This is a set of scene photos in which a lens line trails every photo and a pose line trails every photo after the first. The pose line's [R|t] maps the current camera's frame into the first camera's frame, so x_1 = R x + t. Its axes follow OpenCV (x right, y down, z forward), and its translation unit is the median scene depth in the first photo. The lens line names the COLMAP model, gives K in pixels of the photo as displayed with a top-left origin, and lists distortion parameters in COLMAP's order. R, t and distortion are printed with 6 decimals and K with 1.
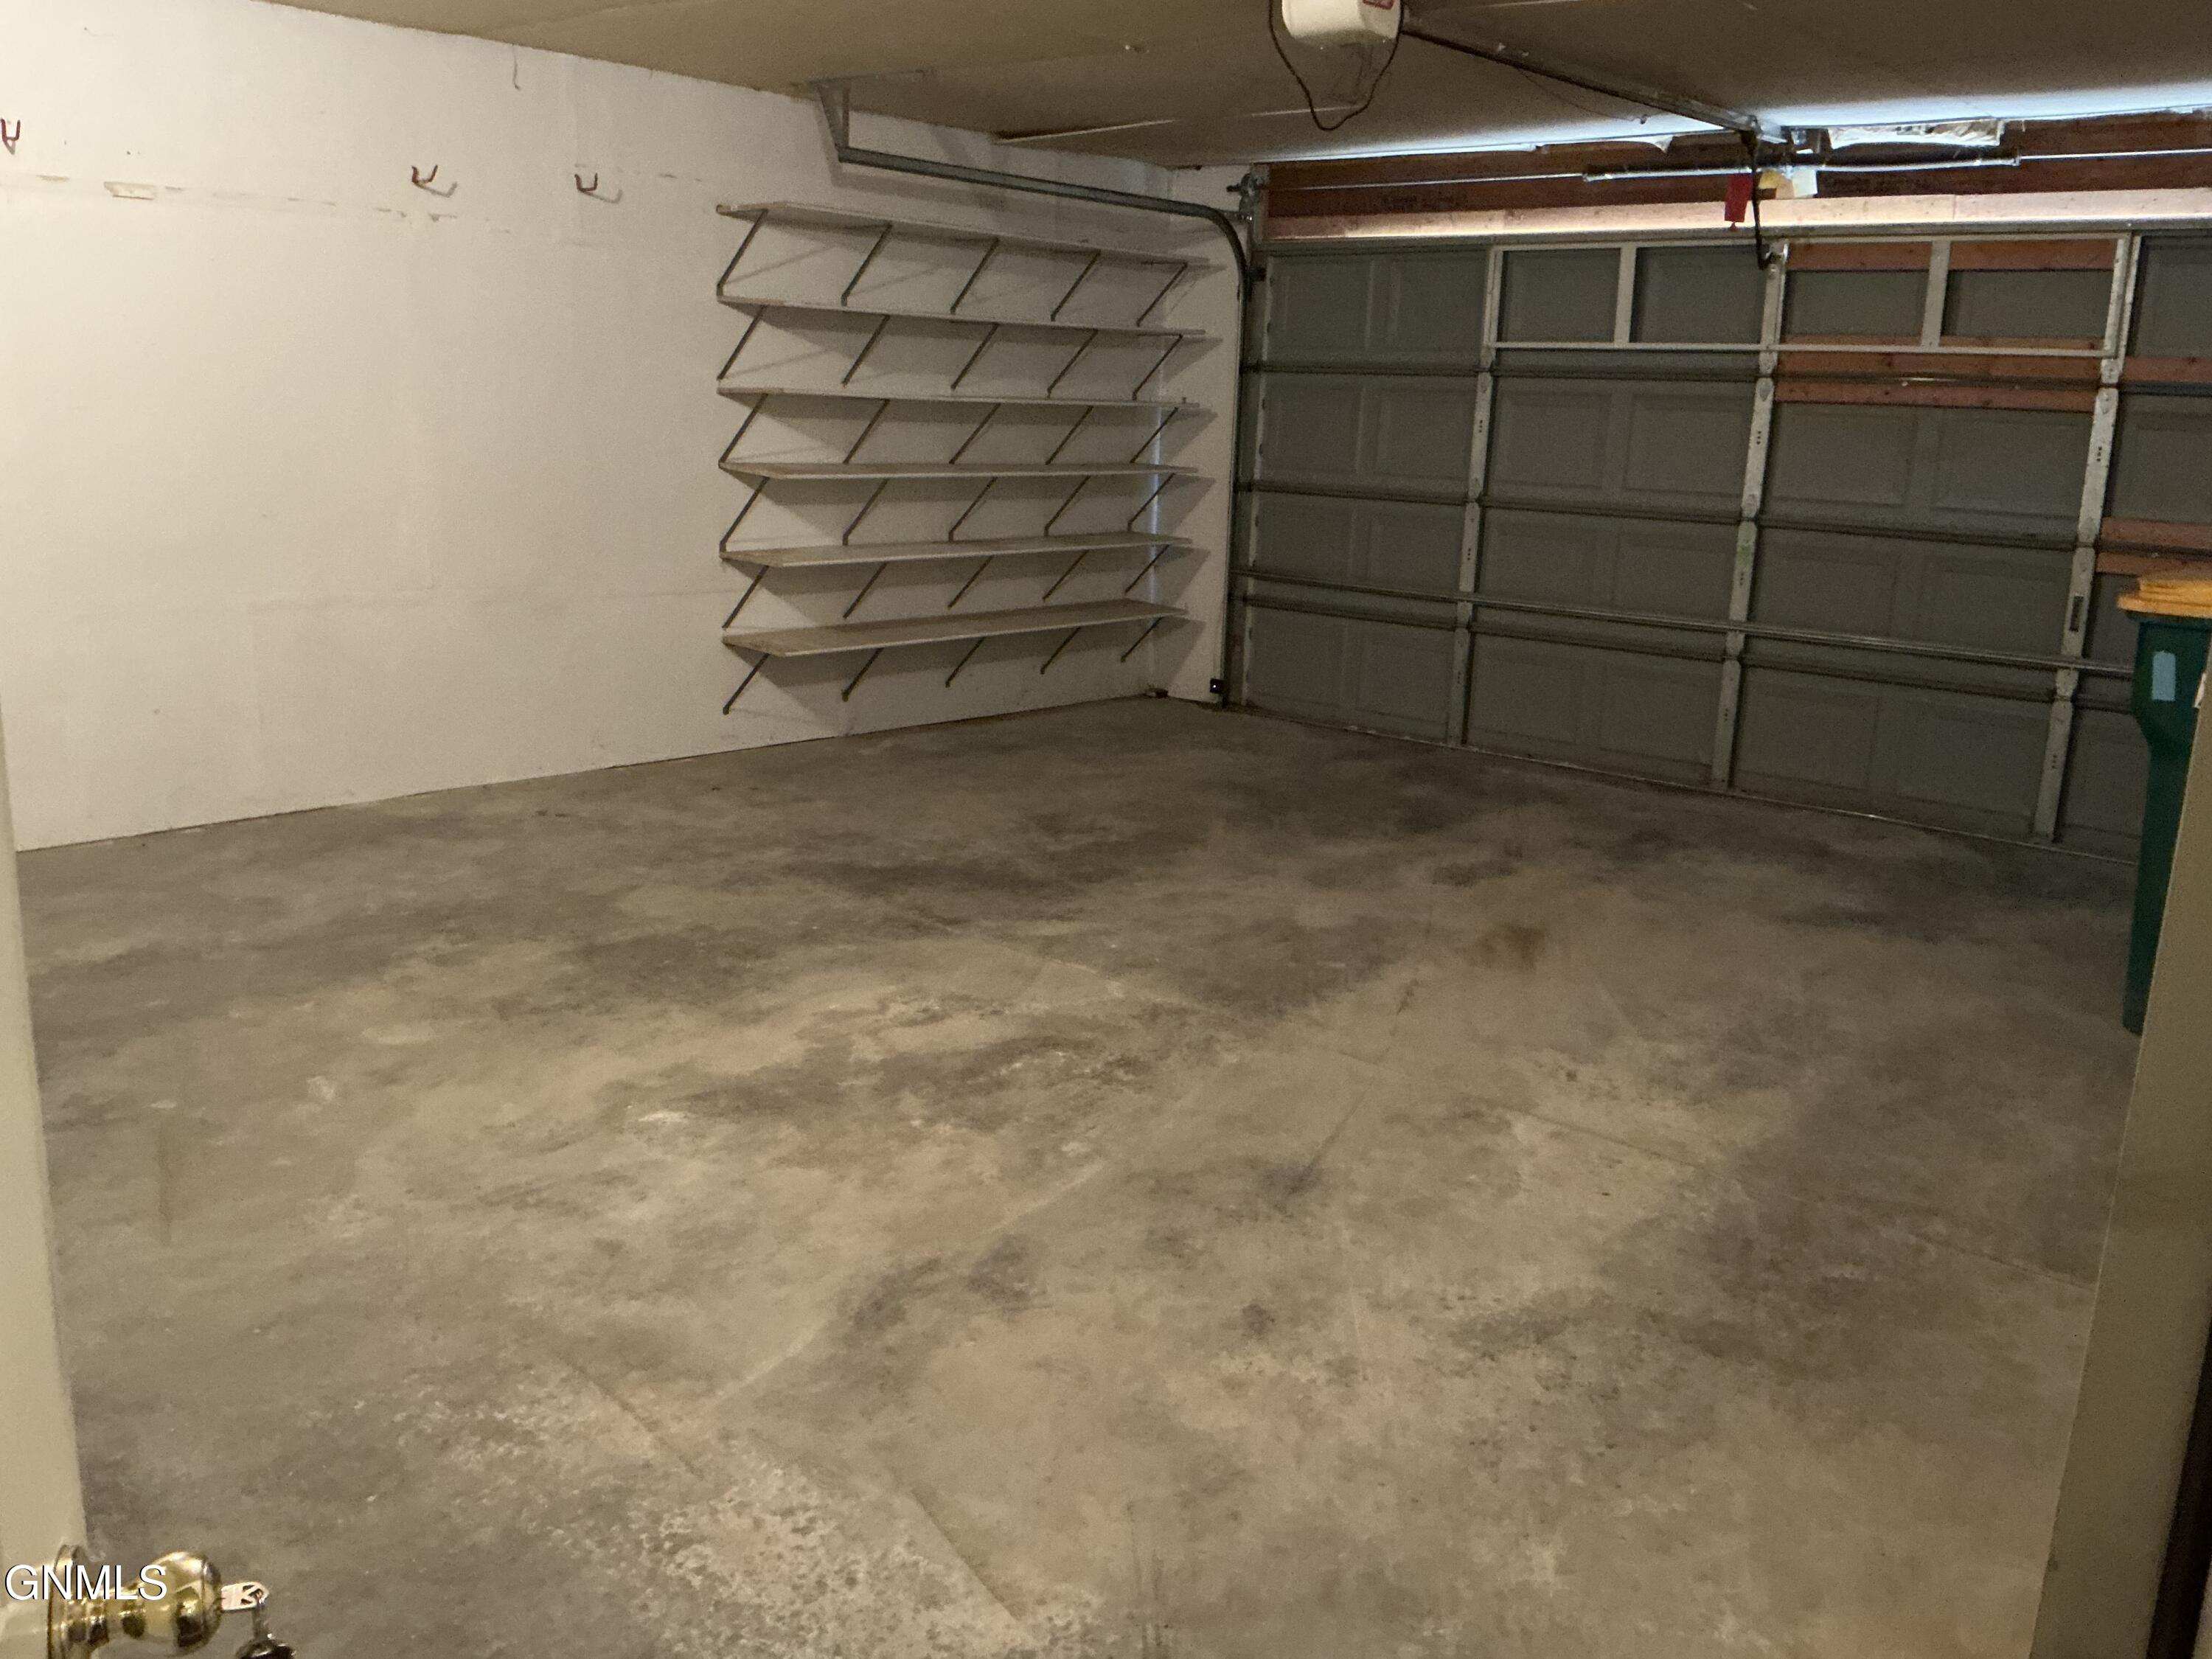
lens RADIAL K [[1860.0, 0, 1117.7], [0, 1860.0, 819.5], [0, 0, 1]] dist [0.142004, -0.290117]
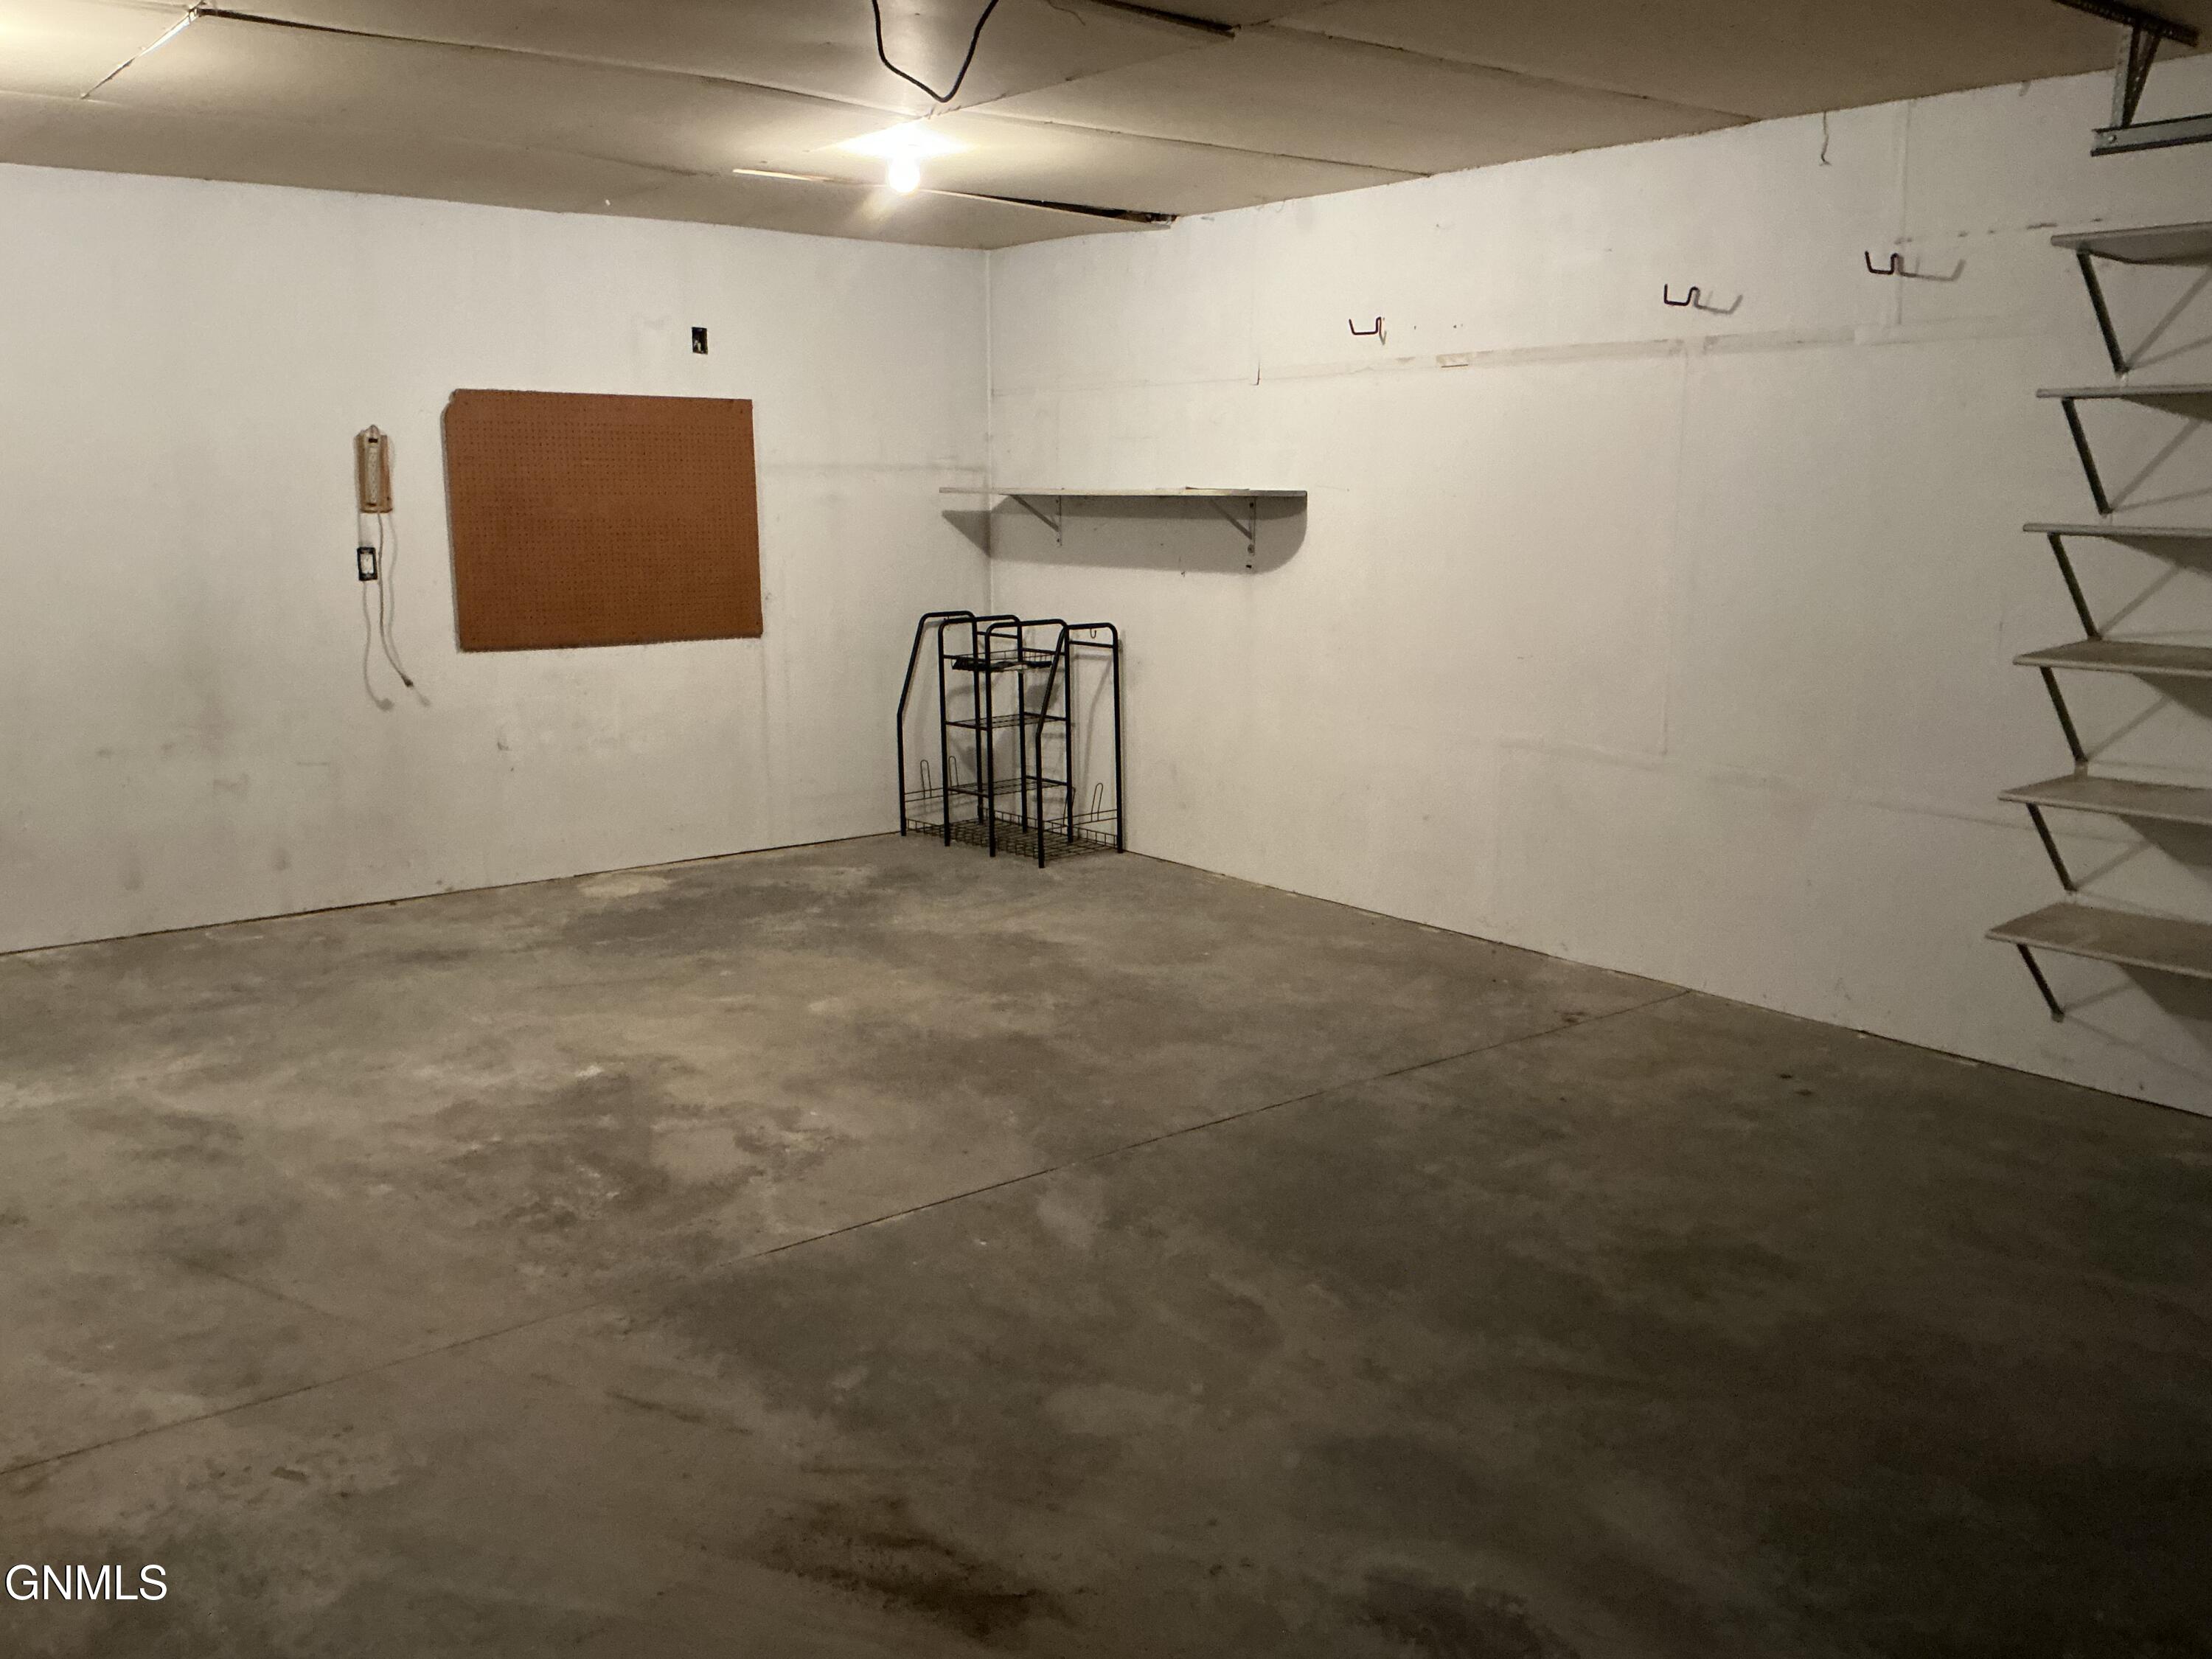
lens RADIAL K [[1860.0, 0, 1117.7], [0, 1860.0, 819.5], [0, 0, 1]] dist [0.142004, -0.290117]
pose [[-0.189137, 0.135825, -0.972512, 0.804603], [-0.226733, 0.957584, 0.177836, -0.278682], [0.955416, 0.254136, -0.150318, 1.297599]]
